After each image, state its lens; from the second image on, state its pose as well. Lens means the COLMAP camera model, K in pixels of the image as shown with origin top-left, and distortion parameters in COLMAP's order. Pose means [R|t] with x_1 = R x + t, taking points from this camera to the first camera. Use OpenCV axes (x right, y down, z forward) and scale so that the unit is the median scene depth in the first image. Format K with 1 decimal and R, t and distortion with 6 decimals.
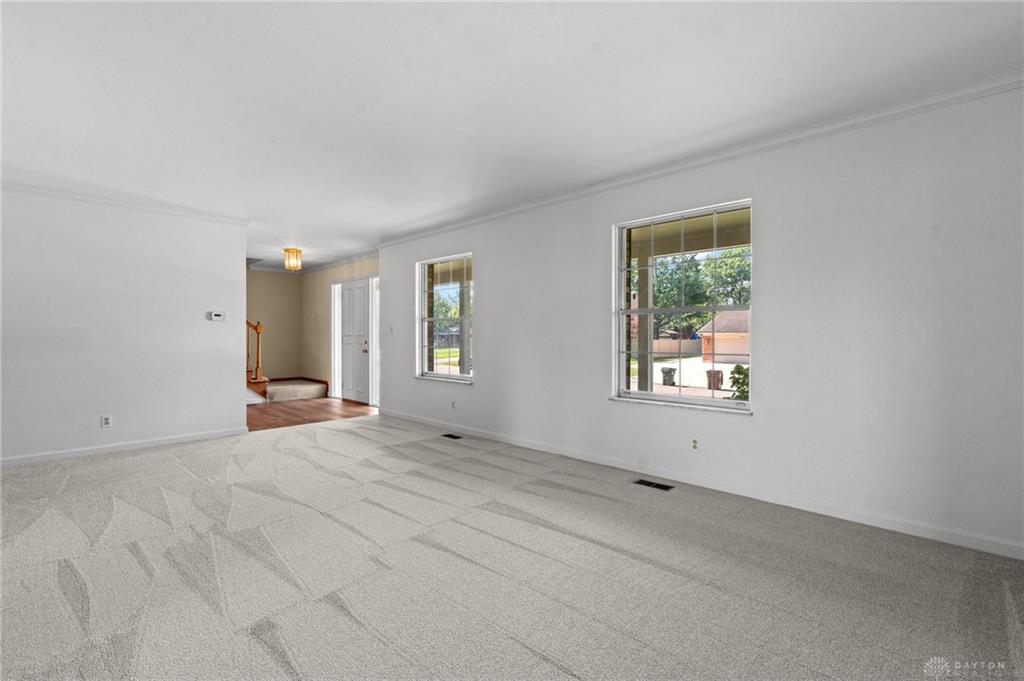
lens RADIAL K [[463.7, 0, 514.1], [0, 463.7, 344.7], [0, 0, 1]] dist [-0.003655, -0.000643]
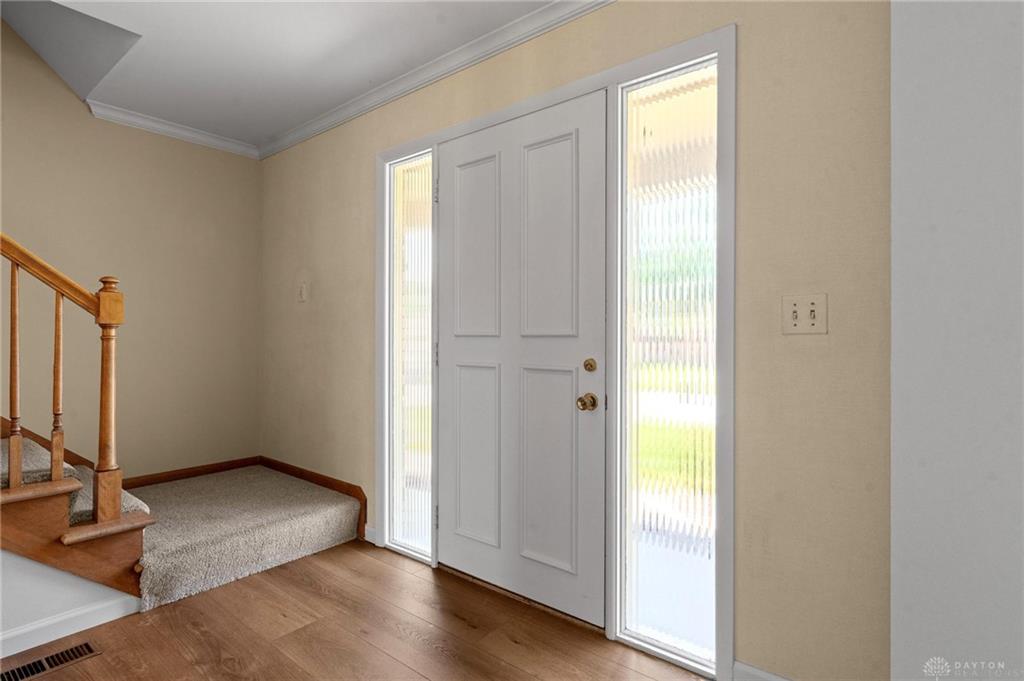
lens RADIAL K [[528.2, 0, 512.0], [0, 528.2, 340.5], [0, 0, 1]] dist [0.002092, 0.000502]
pose [[0.995907, -0.000319, 0.090382, -0.408900], [0.001774, 0.999870, -0.016019, -0.014035], [-0.090366, 0.016114, 0.995778, 0.787002]]
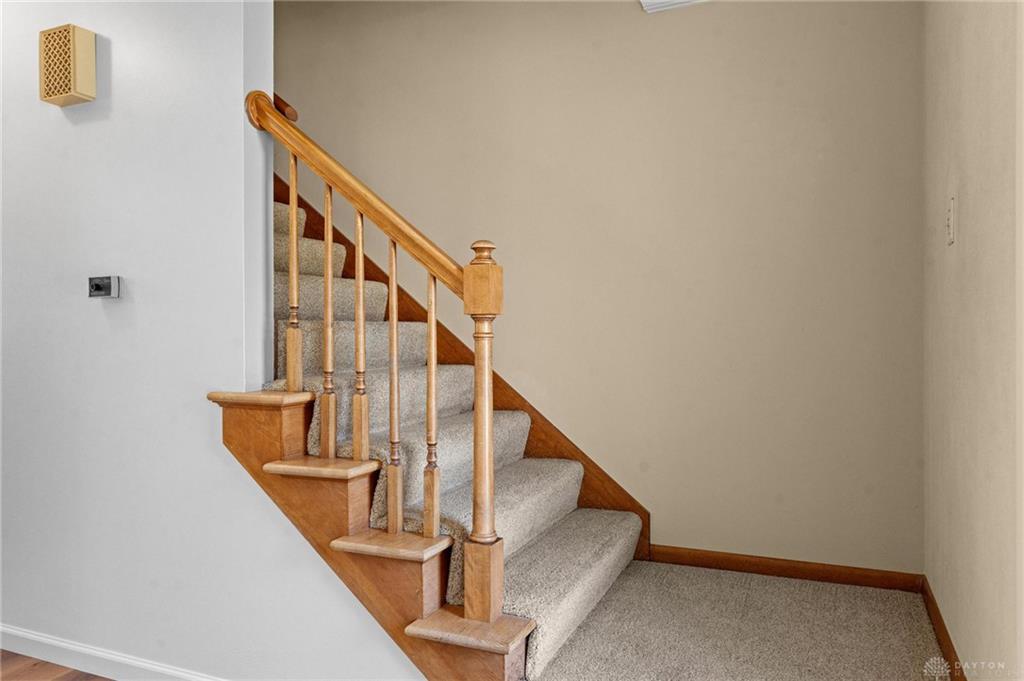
lens RADIAL K [[705.3, 0, 512.0], [0, 705.3, 340.5], [0, 0, 1]] dist [-0.002168, -0.000111]
pose [[0.349833, 0.005461, -0.936796, -0.364938], [-0.009625, 0.999951, 0.002235, -0.019725], [0.936763, 0.008235, 0.349868, 1.026294]]
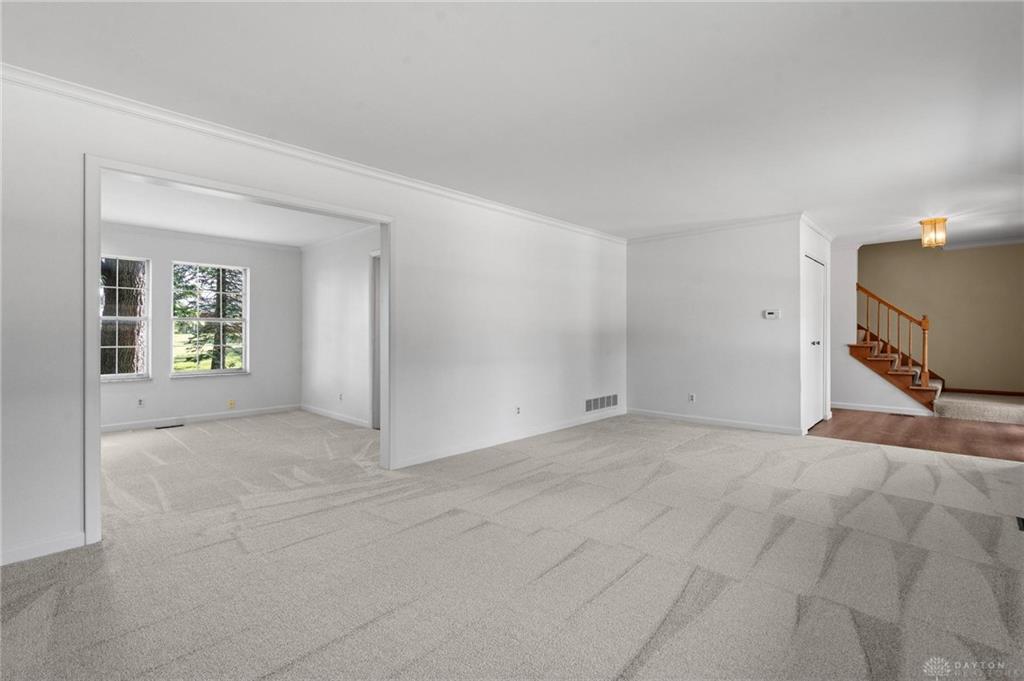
lens RADIAL K [[463.7, 0, 514.1], [0, 463.7, 344.7], [0, 0, 1]] dist [-0.003655, -0.000643]
pose [[0.002459, 0.022861, -0.999736, 0.282272], [-0.015860, 0.999614, 0.022819, -0.006055], [0.999871, 0.015799, 0.002821, 0.309396]]
